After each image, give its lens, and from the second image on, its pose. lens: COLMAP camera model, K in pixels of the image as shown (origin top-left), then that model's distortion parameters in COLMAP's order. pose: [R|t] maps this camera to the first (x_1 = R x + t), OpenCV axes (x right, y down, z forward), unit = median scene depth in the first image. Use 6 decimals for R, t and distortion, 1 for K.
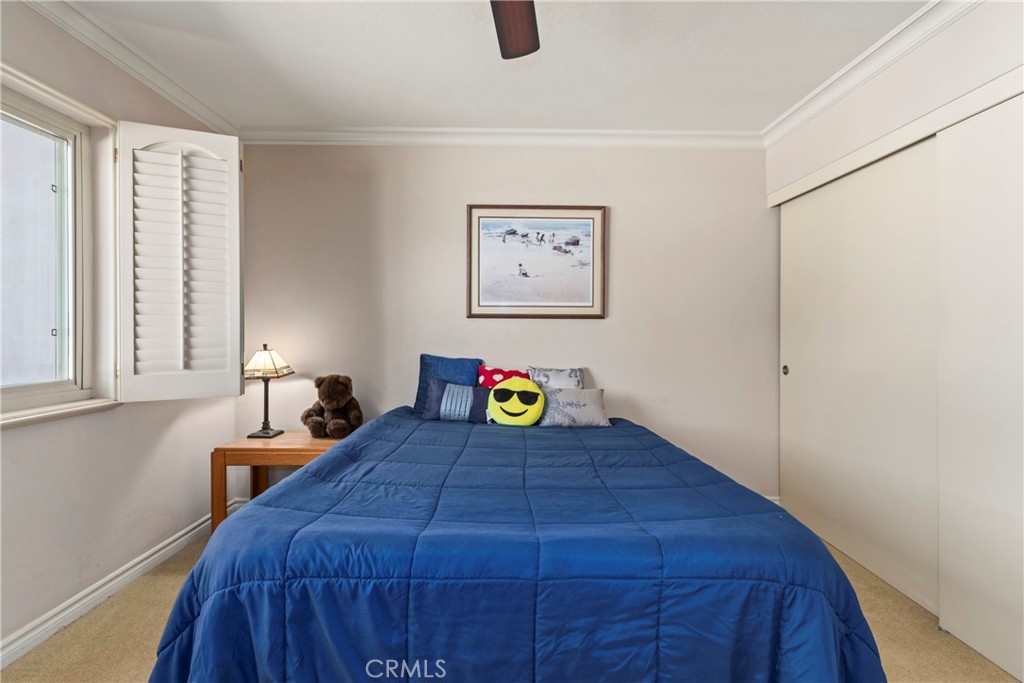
lens RADIAL K [[465.8, 0, 508.3], [0, 465.8, 339.4], [0, 0, 1]] dist [-0.007757, -0.001053]
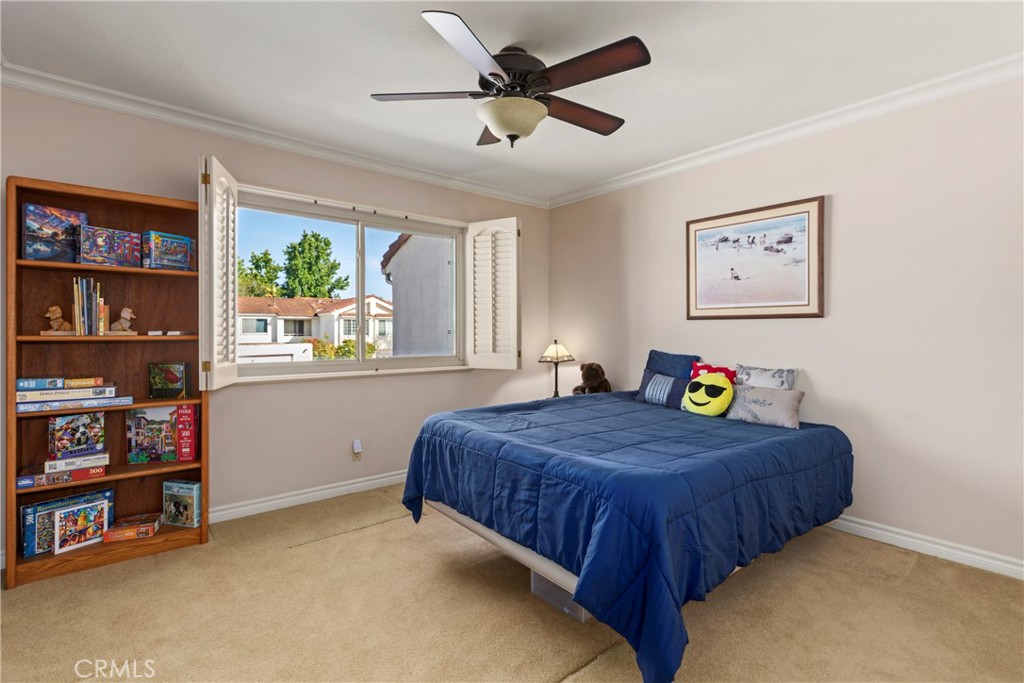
lens RADIAL K [[465.8, 0, 508.3], [0, 465.8, 339.4], [0, 0, 1]] dist [-0.007757, -0.001053]
pose [[0.628104, 0.012282, -0.778033, 0.553049], [-0.012343, 0.999907, 0.005820, 0.001663], [0.778032, 0.005948, 0.628197, -0.069094]]
